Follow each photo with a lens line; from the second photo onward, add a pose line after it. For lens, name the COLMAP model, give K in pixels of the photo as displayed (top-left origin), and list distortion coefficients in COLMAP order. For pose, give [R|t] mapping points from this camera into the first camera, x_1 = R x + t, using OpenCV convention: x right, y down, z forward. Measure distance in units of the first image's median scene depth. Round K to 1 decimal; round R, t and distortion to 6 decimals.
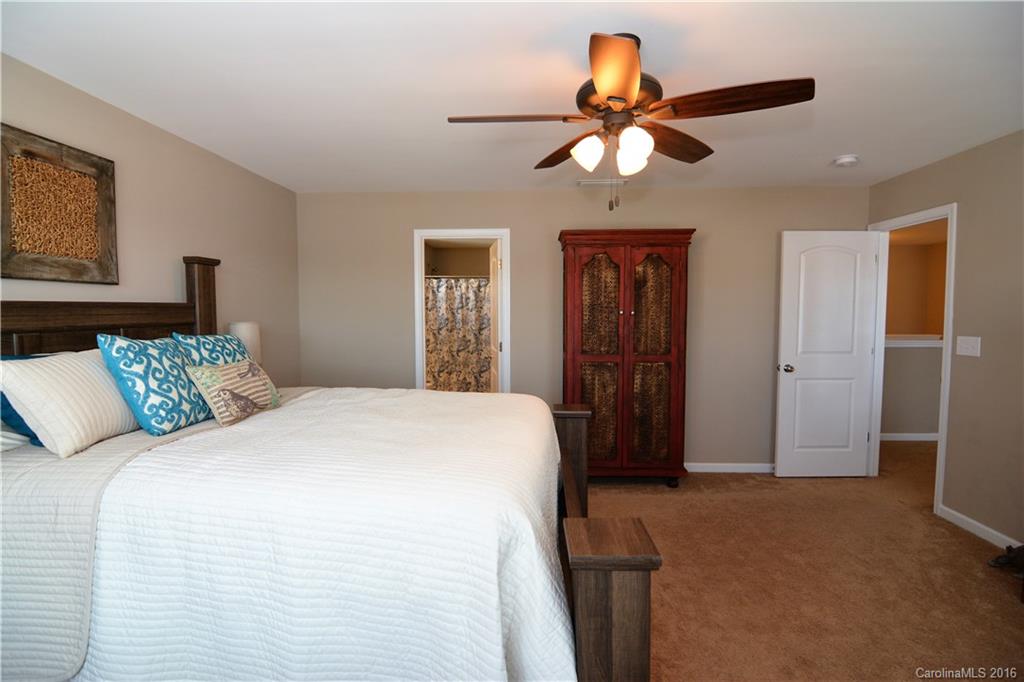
lens RADIAL K [[499.0, 0, 514.7], [0, 499.0, 339.5], [0, 0, 1]] dist [-0.012245, -0.004844]
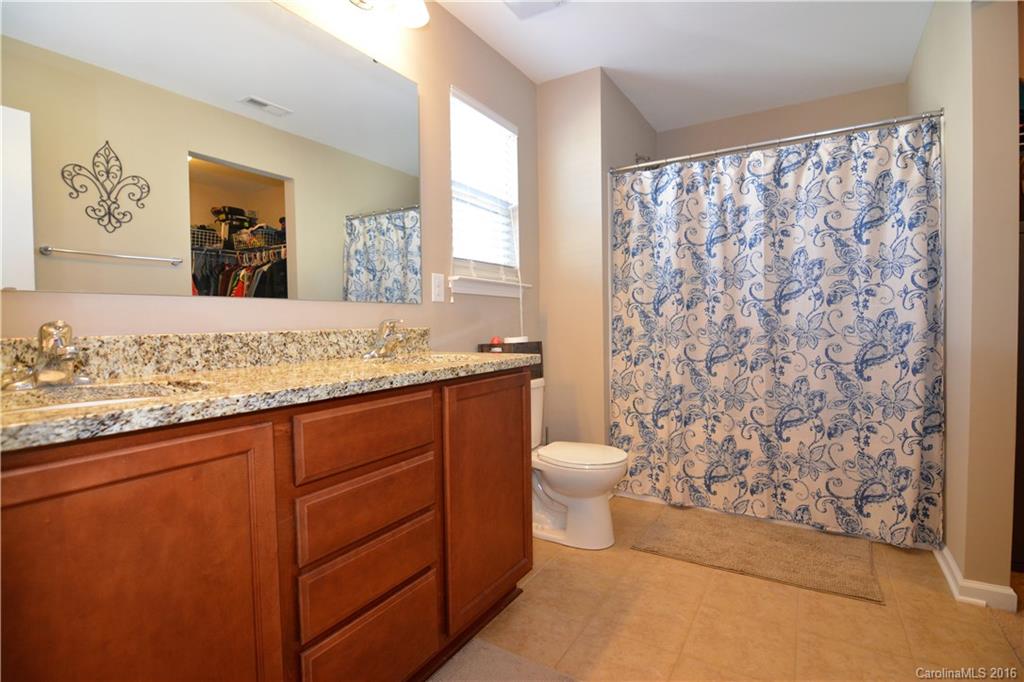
lens RADIAL K [[499.0, 0, 507.6], [0, 499.0, 338.5], [0, 0, 1]] dist [-0.012245, -0.004844]
pose [[0.877042, 0.004778, -0.480390, -0.071919], [-0.018814, 0.999525, -0.024408, 0.019605], [0.480045, 0.030445, 0.876715, 0.636804]]
